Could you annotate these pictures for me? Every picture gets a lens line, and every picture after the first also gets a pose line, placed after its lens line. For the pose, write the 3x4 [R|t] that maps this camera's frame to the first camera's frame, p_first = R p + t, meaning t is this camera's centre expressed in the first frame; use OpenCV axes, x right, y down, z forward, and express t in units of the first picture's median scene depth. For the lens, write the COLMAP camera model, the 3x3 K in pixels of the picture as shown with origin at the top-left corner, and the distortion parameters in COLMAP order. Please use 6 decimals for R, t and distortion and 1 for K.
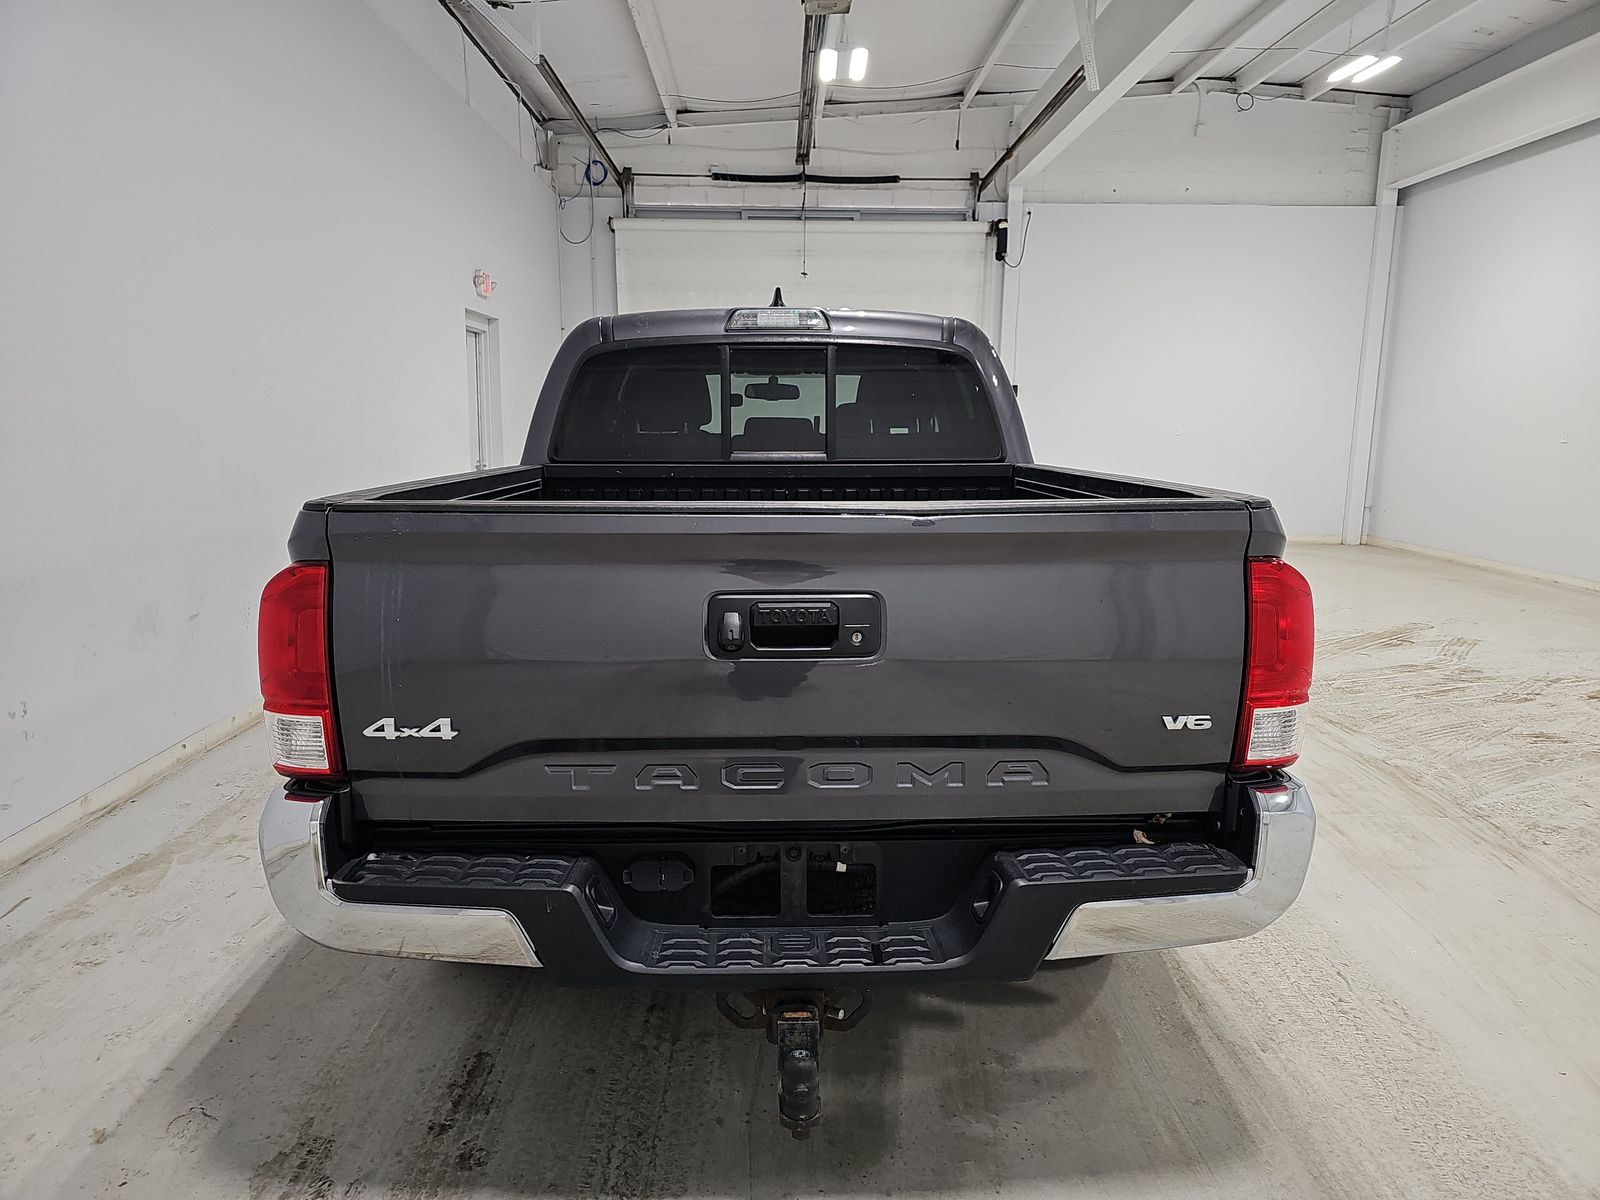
lens RADIAL K [[1054.8, 0, 795.1], [0, 1054.8, 569.7], [0, 0, 1]] dist [0.030765, -0.026263]
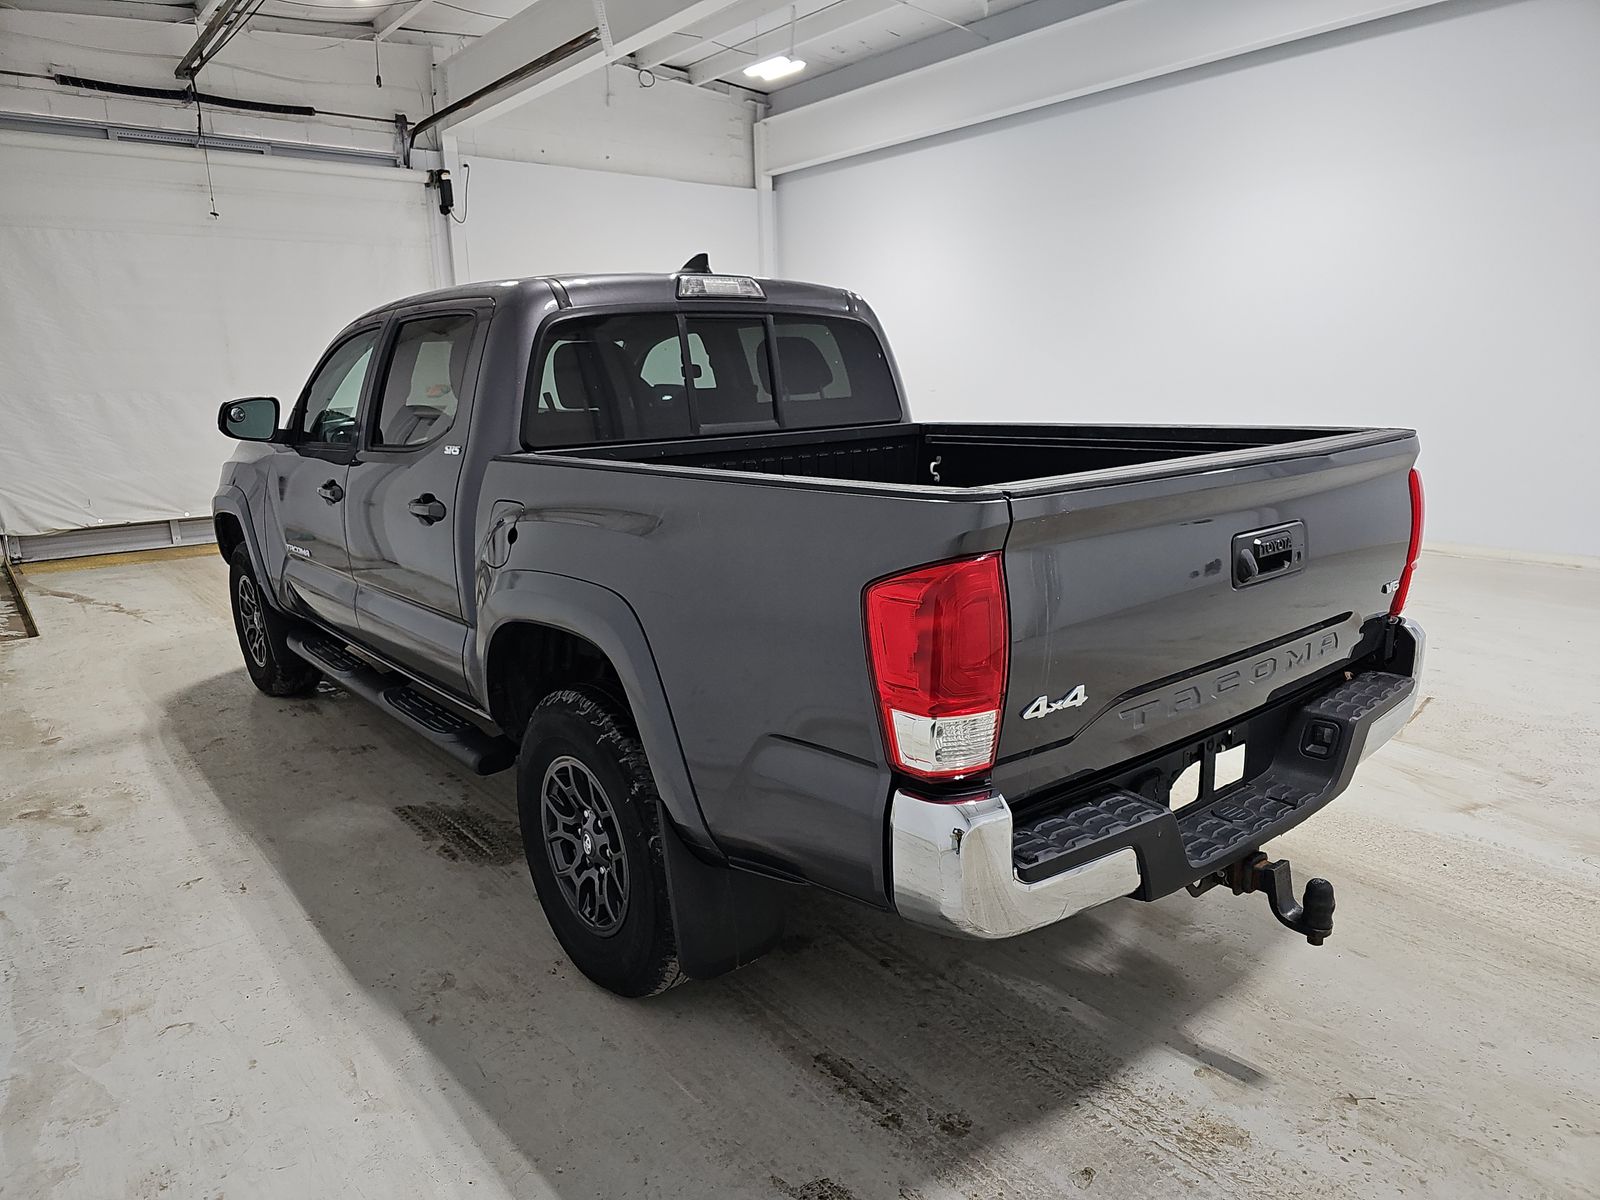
lens RADIAL K [[1054.8, 0, 815.3], [0, 1054.8, 589.9], [0, 0, 1]] dist [0.030765, -0.026263]
pose [[0.787627, -0.147515, 0.598234, -0.567661], [0.114839, 0.989051, 0.092688, -0.039479], [-0.605356, -0.004303, 0.795943, 0.162535]]
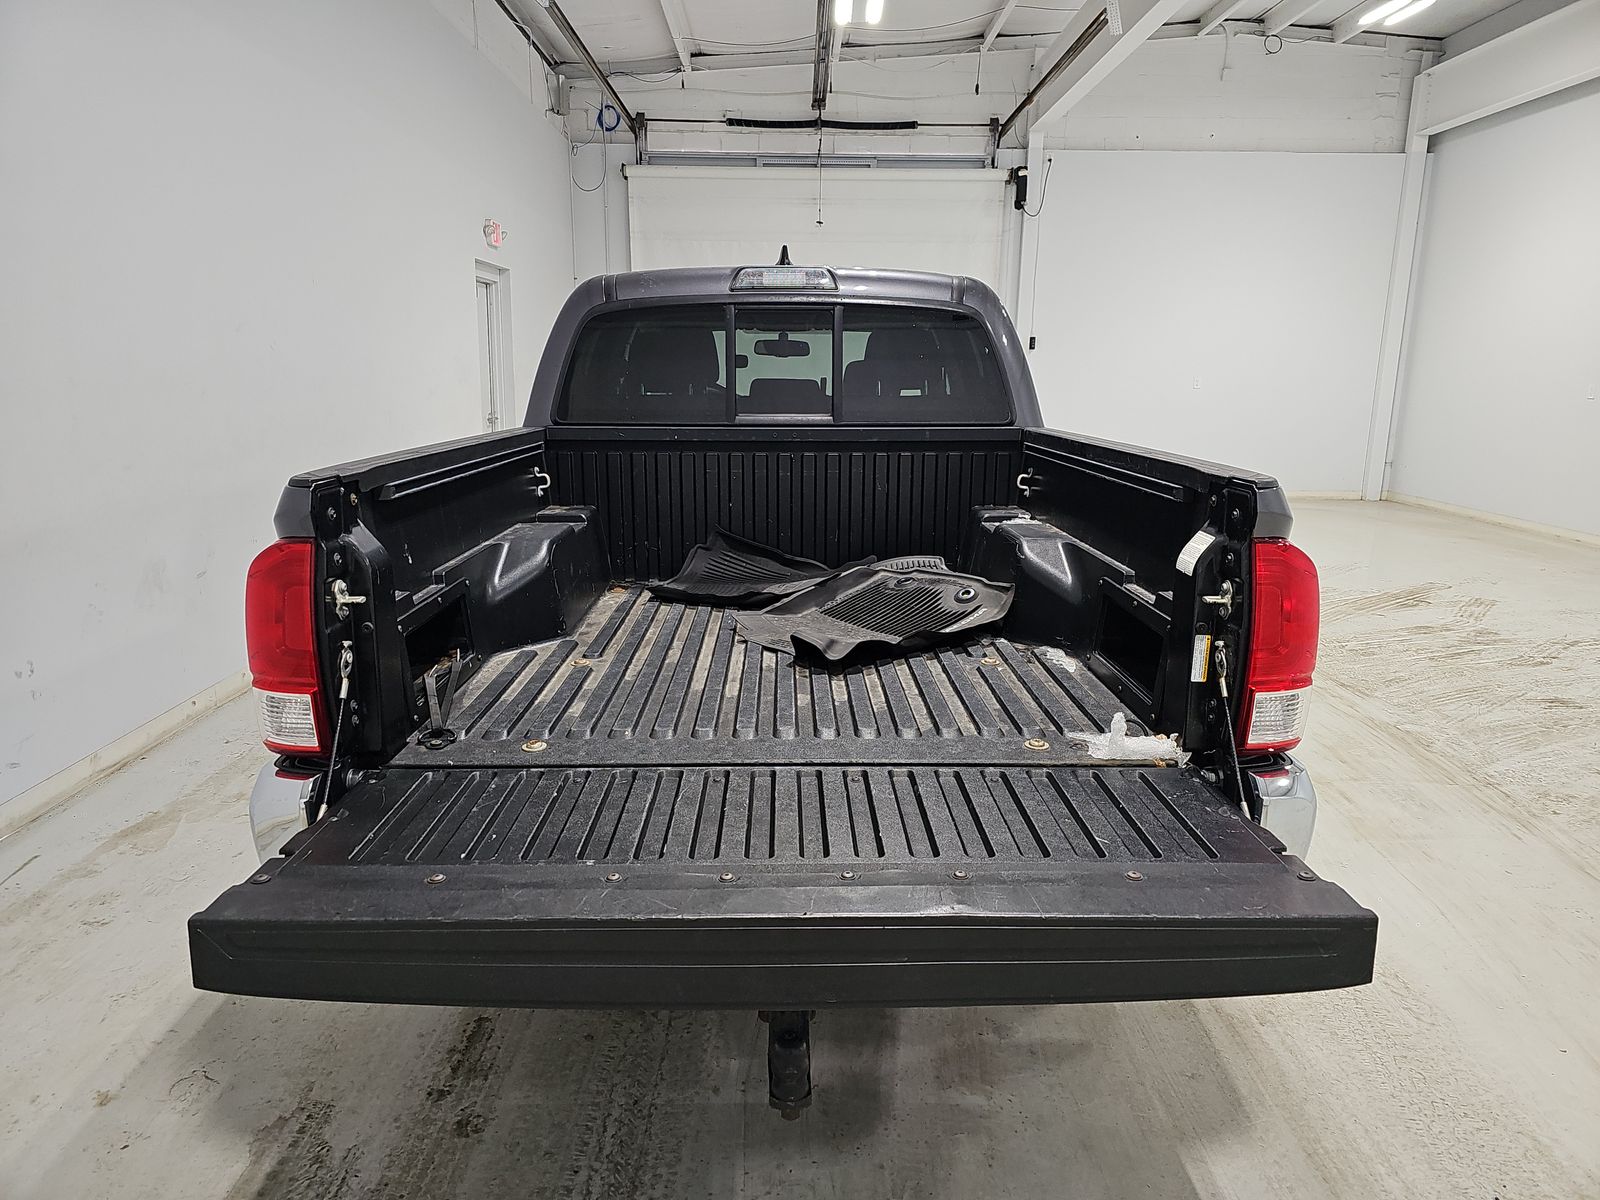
lens RADIAL K [[1054.8, 0, 799.2], [0, 1054.8, 559.1], [0, 0, 1]] dist [0.030765, -0.026263]
pose [[0.999913, 0.005996, -0.011782, 0.010763], [-0.005542, 0.999255, 0.038191, -0.014110], [0.012003, -0.038122, 0.999201, 0.009699]]
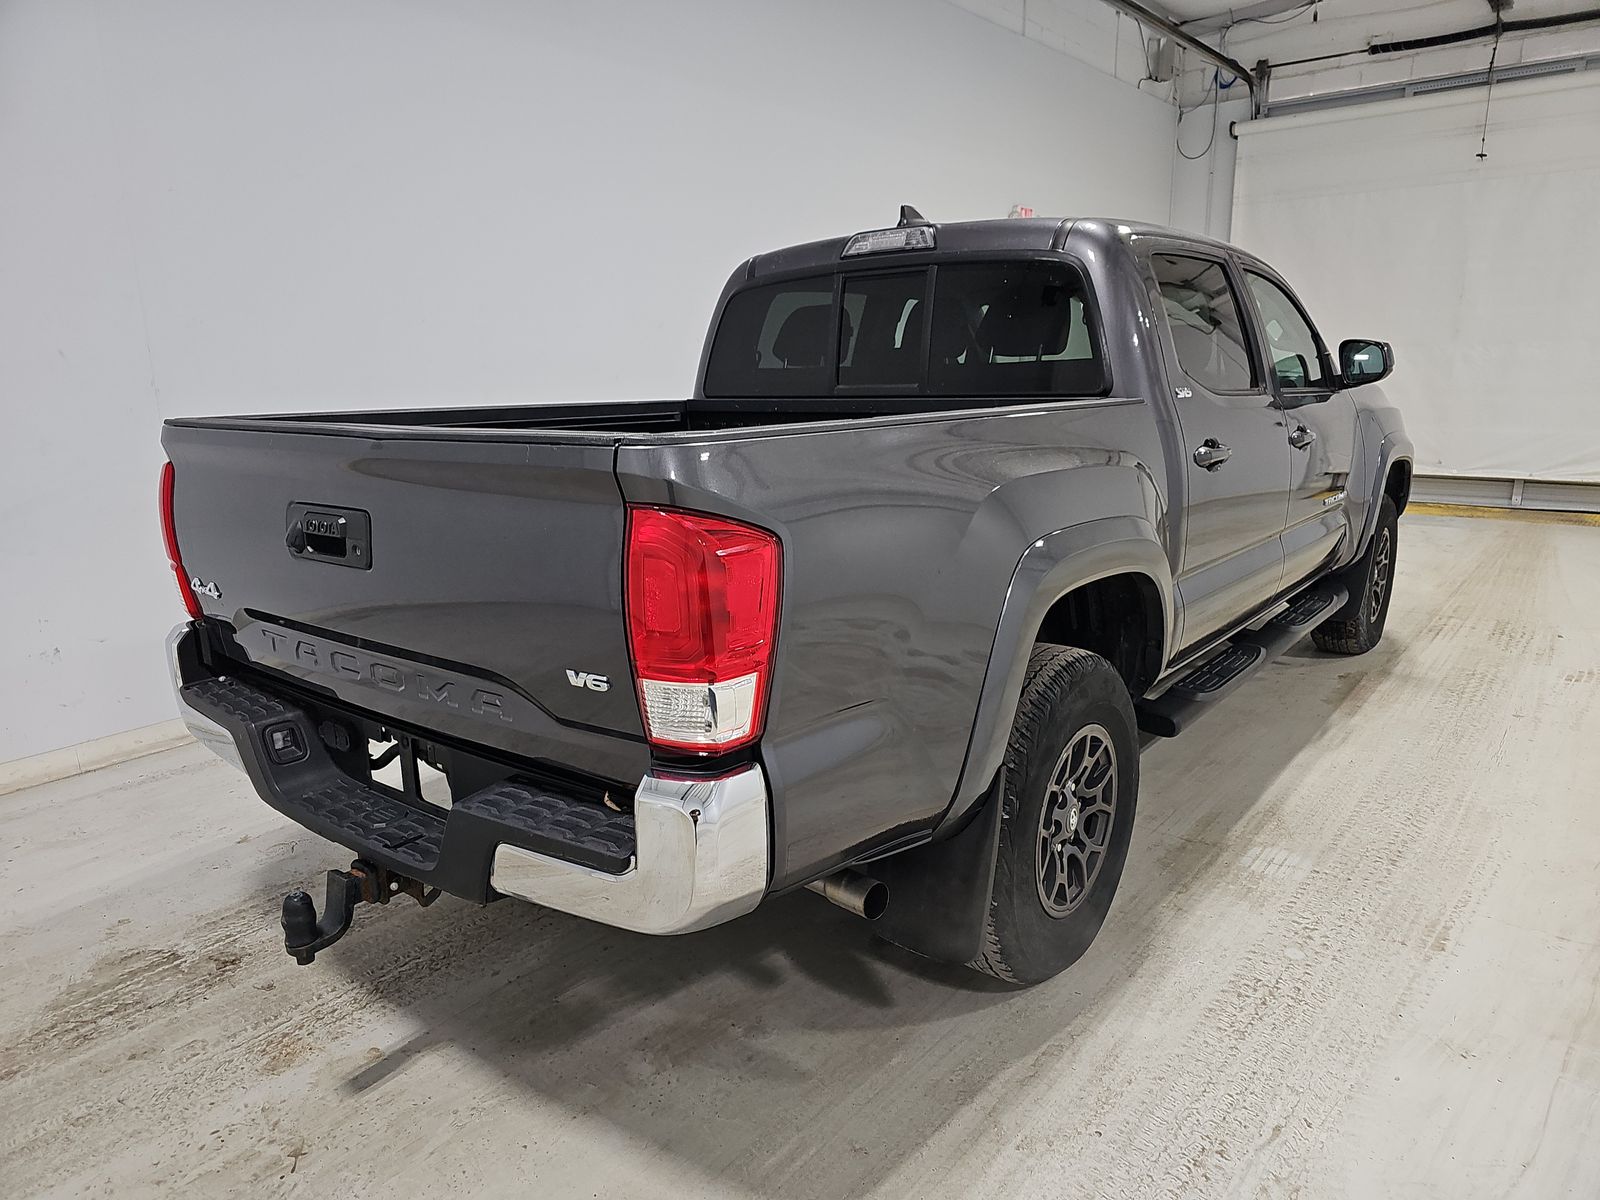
lens RADIAL K [[1054.8, 0, 791.3], [0, 1054.8, 584.2], [0, 0, 1]] dist [0.030765, -0.026263]
pose [[0.766657, 0.111816, -0.632245, 0.539015], [-0.067051, 0.993278, 0.094361, -0.017443], [0.638546, -0.029950, 0.769001, 0.212372]]
